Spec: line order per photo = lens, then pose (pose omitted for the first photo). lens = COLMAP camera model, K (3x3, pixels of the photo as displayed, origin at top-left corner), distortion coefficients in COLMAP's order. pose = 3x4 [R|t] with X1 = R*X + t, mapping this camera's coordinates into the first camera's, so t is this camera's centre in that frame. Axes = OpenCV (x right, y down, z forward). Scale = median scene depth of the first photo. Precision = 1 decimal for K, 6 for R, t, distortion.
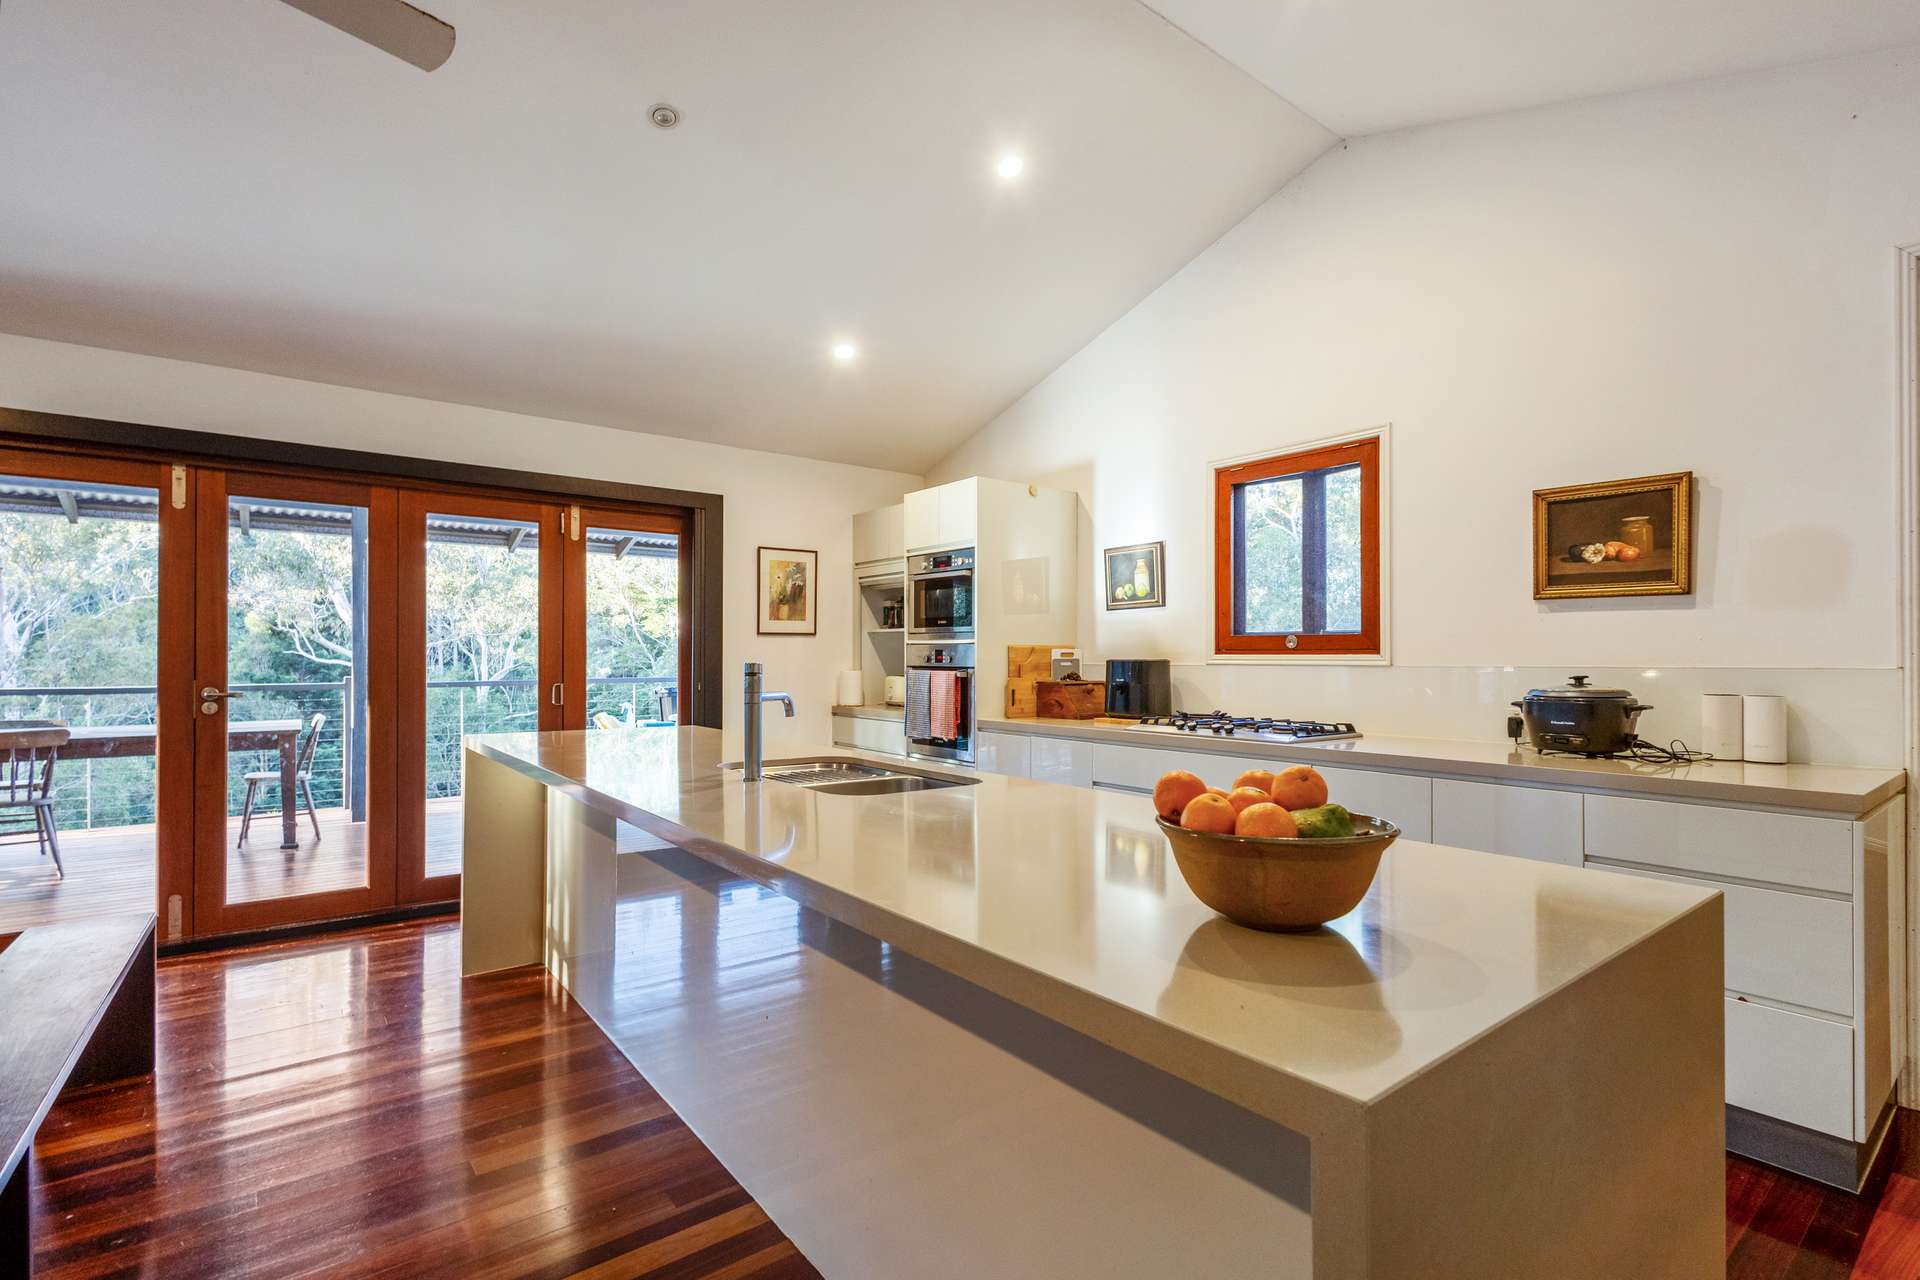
lens RADIAL K [[891.5, 0, 960.0], [0, 891.5, 640.0], [0, 0, 1]] dist [0.000570, 0.000180]
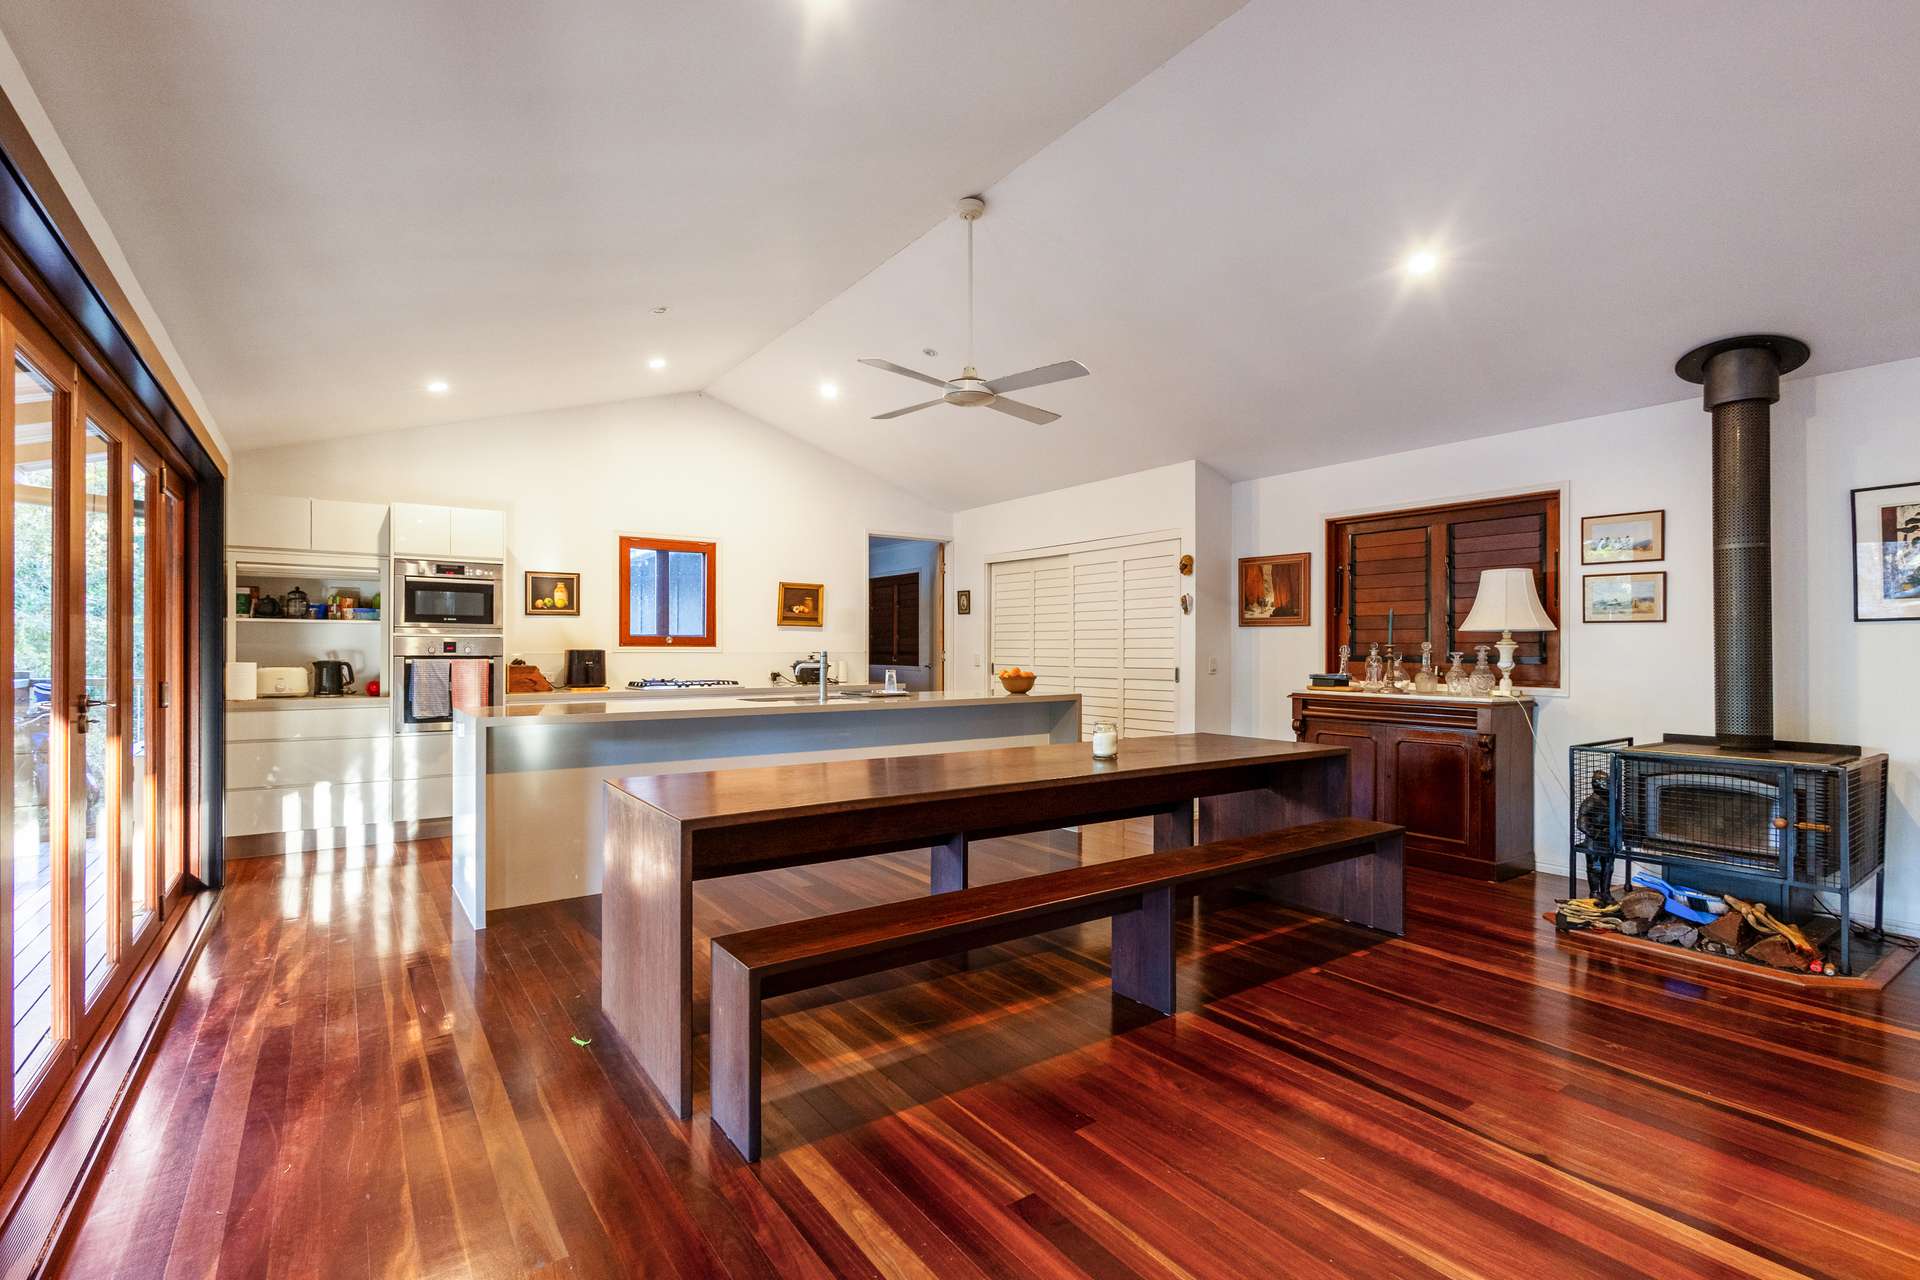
lens RADIAL K [[891.5, 0, 960.0], [0, 891.5, 640.0], [0, 0, 1]] dist [0.000570, 0.000180]
pose [[0.067187, 0.013334, 0.997651, -1.355179], [-0.022070, 0.999686, -0.011875, 0.010462], [-0.997496, -0.021221, 0.067460, 0.237487]]
